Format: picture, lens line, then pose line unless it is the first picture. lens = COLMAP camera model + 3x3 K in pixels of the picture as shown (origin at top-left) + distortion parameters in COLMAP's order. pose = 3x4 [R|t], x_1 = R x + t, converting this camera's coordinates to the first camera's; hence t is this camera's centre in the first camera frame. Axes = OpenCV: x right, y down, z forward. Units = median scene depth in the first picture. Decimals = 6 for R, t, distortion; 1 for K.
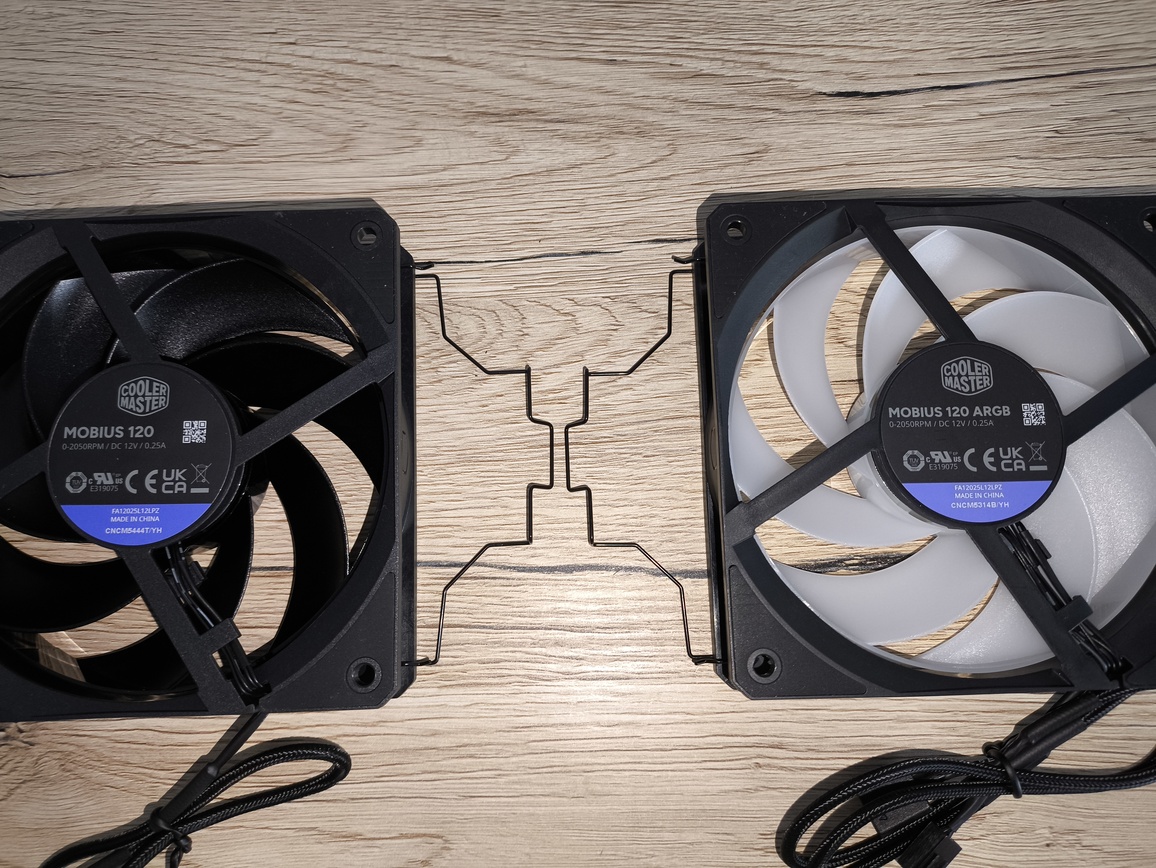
lens RADIAL K [[859.2, 0, 577.1], [0, 859.2, 438.8], [0, 0, 1]] dist [0.047858, -0.091166]
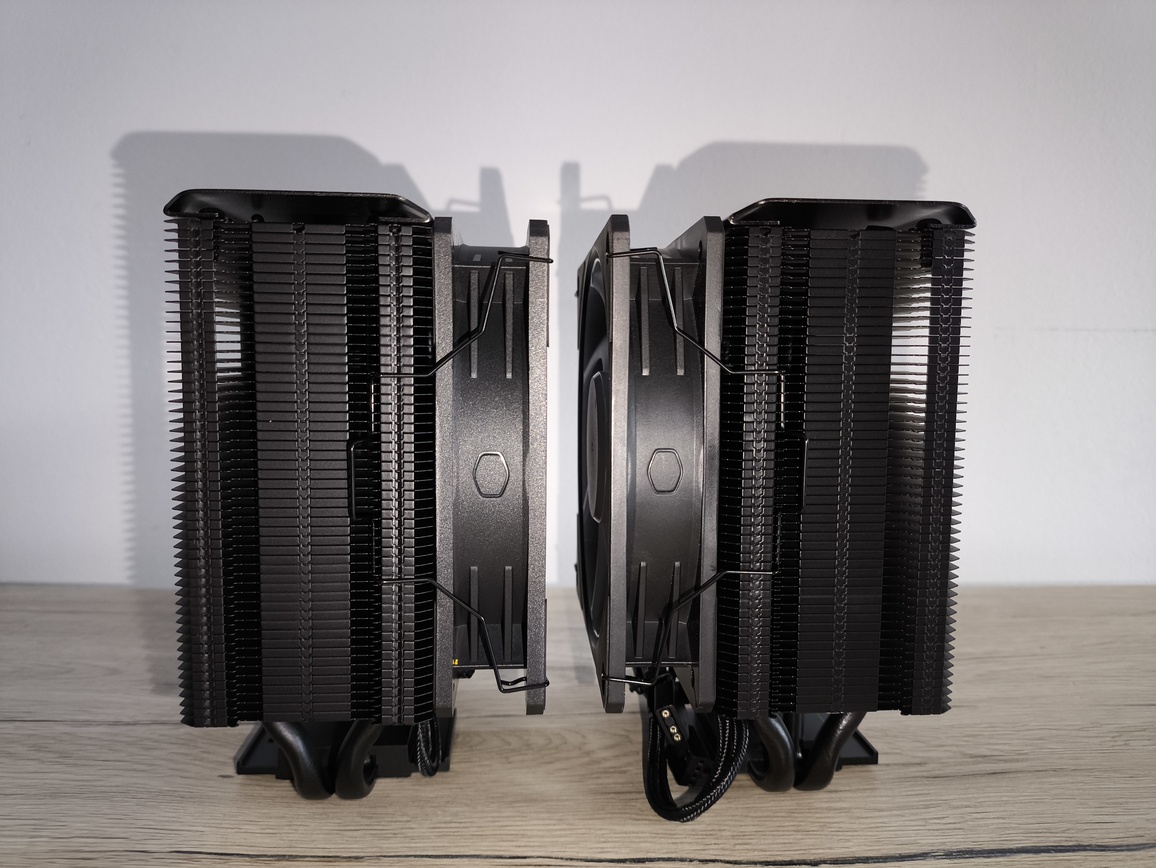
lens RADIAL K [[896.2, 0, 581.8], [0, 896.2, 435.0], [0, 0, 1]] dist [-0.062188, 0.041637]
pose [[0.999929, 0.002581, 0.011612, -0.082186], [0.010466, 0.273064, -0.961939, 0.911931], [-0.005654, 0.961992, 0.273018, 0.285602]]
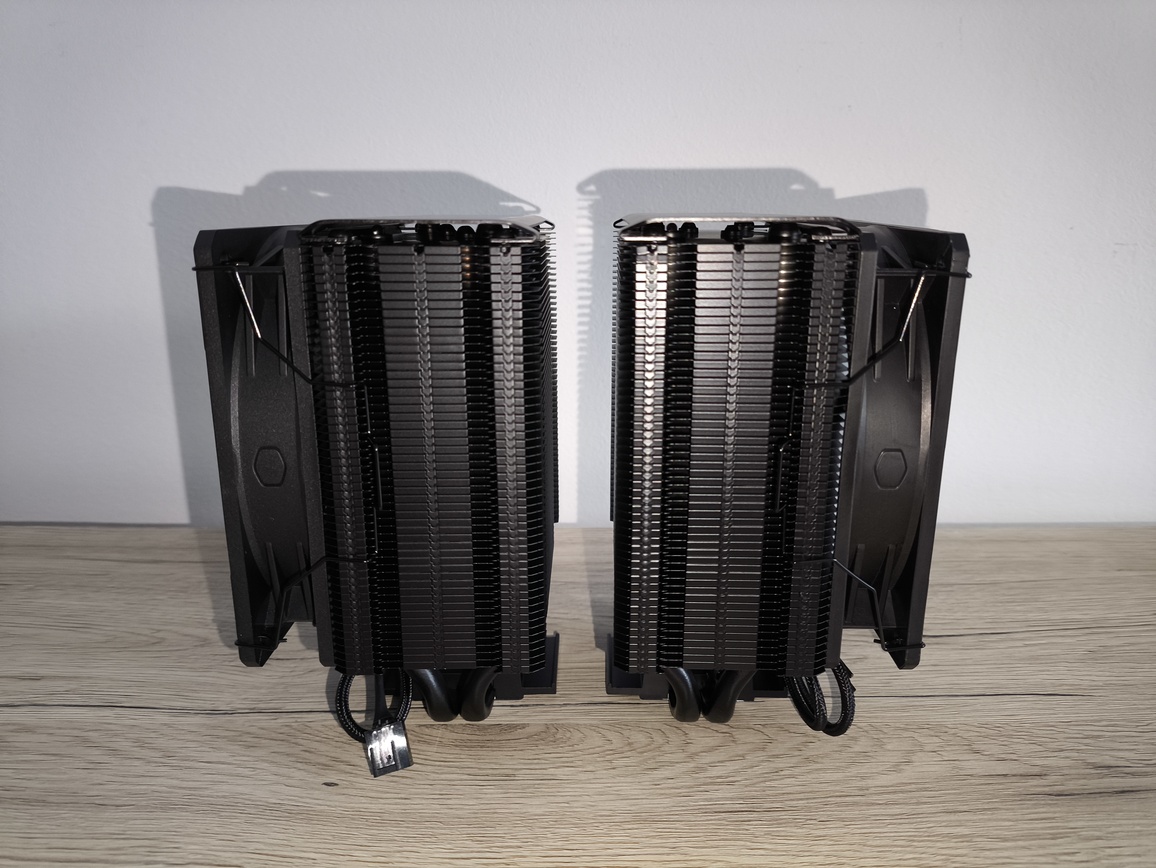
lens RADIAL K [[892.6, 0, 585.1], [0, 892.6, 432.1], [0, 0, 1]] dist [-0.065248, 0.063587]
pose [[0.999291, 0.000775, -0.037653, -0.154803], [-0.034396, 0.425972, -0.904082, 0.757617], [0.015339, 0.904736, 0.425697, 0.144814]]
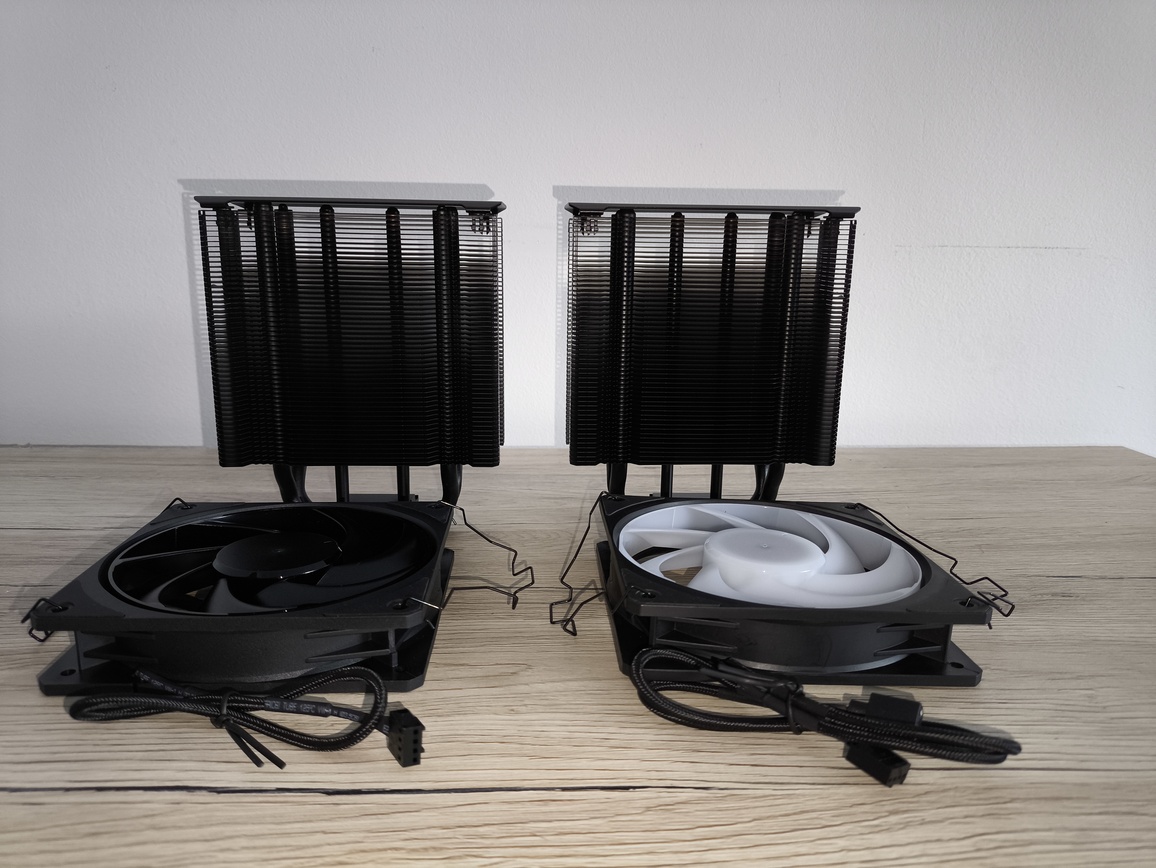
lens RADIAL K [[866.0, 0, 580.0], [0, 866.0, 437.9], [0, 0, 1]] dist [0.095693, -0.178502]
pose [[0.999474, -0.000273, 0.032424, -0.105041], [0.029878, 0.396195, -0.917680, 1.457820], [-0.012595, 0.918166, 0.395995, 0.104124]]
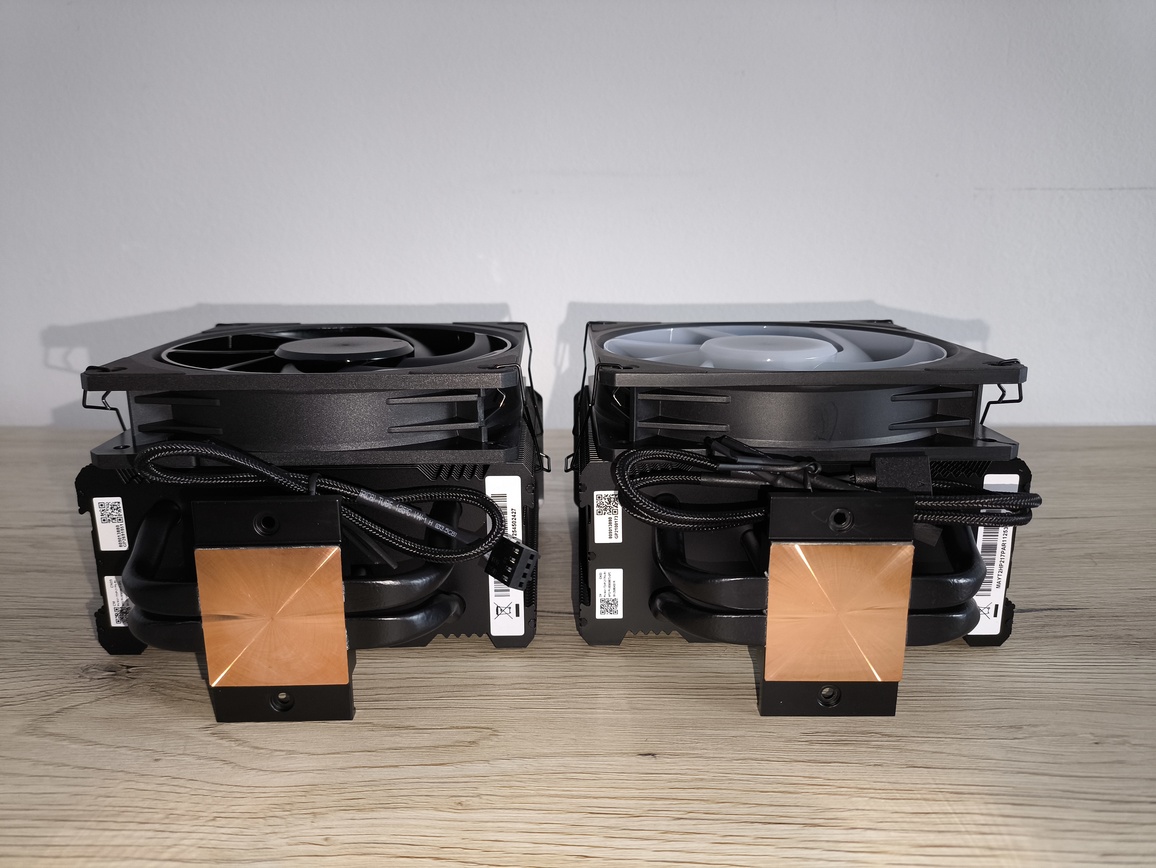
lens RADIAL K [[881.6, 0, 573.0], [0, 881.6, 430.8], [0, 0, 1]] dist [-0.014872, -0.003169]
pose [[0.999466, -0.002687, -0.032566, -0.021121], [-0.028472, 0.417454, -0.908252, 1.152424], [0.016035, 0.908694, 0.417154, 0.218496]]
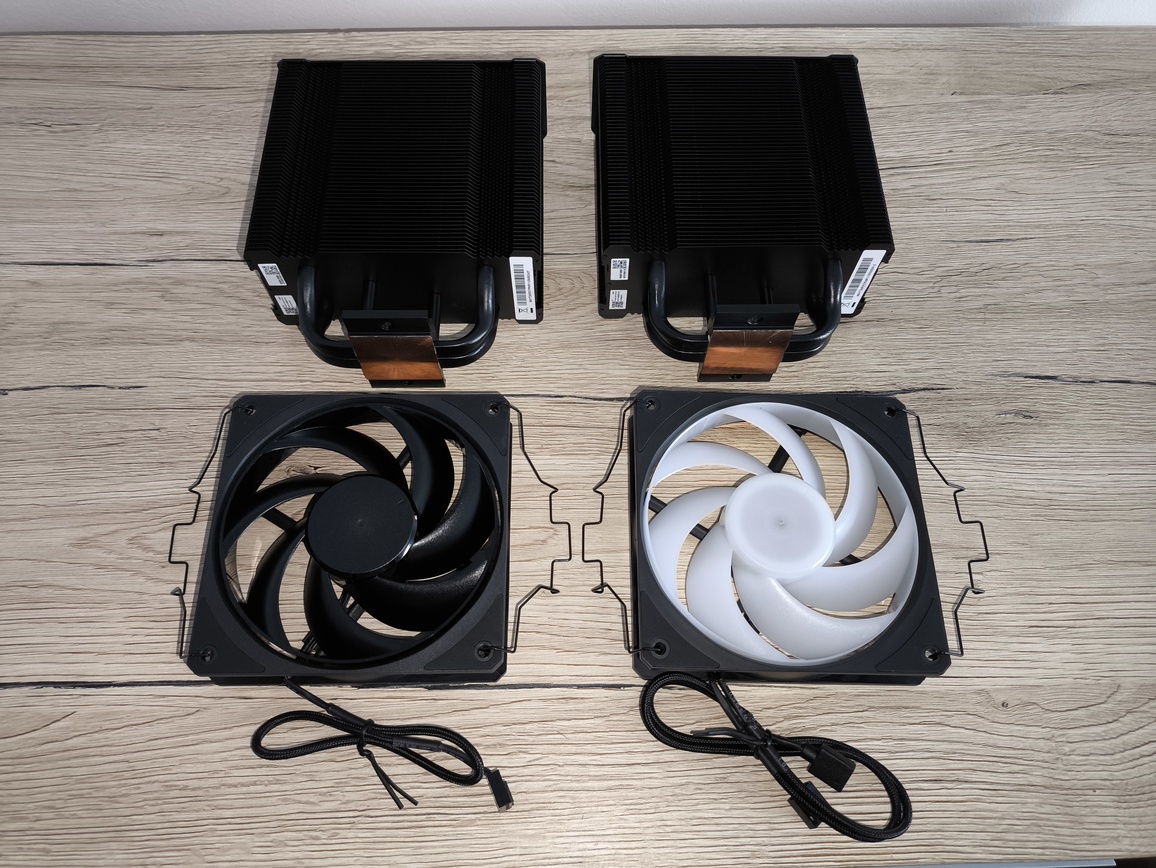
lens RADIAL K [[859.2, 0, 577.1], [0, 859.2, 438.8], [0, 0, 1]] dist [0.047858, -0.091166]
pose [[0.999954, 0.009379, -0.002033, -0.095120], [-0.009587, 0.966667, -0.255858, 0.670893], [-0.000435, 0.255866, 0.966712, -0.703449]]
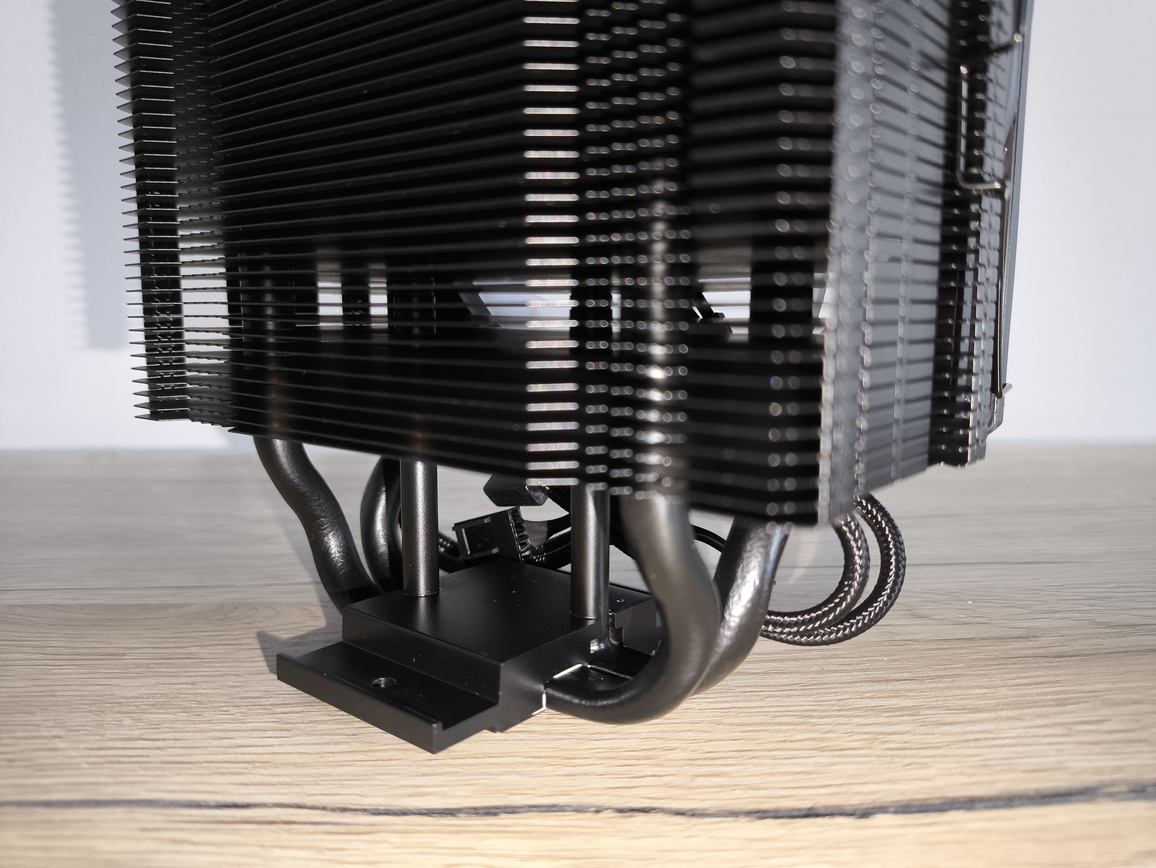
lens RADIAL K [[901.2, 0, 570.8], [0, 901.2, 434.6], [0, 0, 1]] dist [0.001300, -0.088440]
pose [[0.999827, -0.011582, 0.014529, 0.025749], [0.017486, 0.322229, -0.946500, 0.503356], [0.006281, 0.946591, 0.322376, 0.648206]]
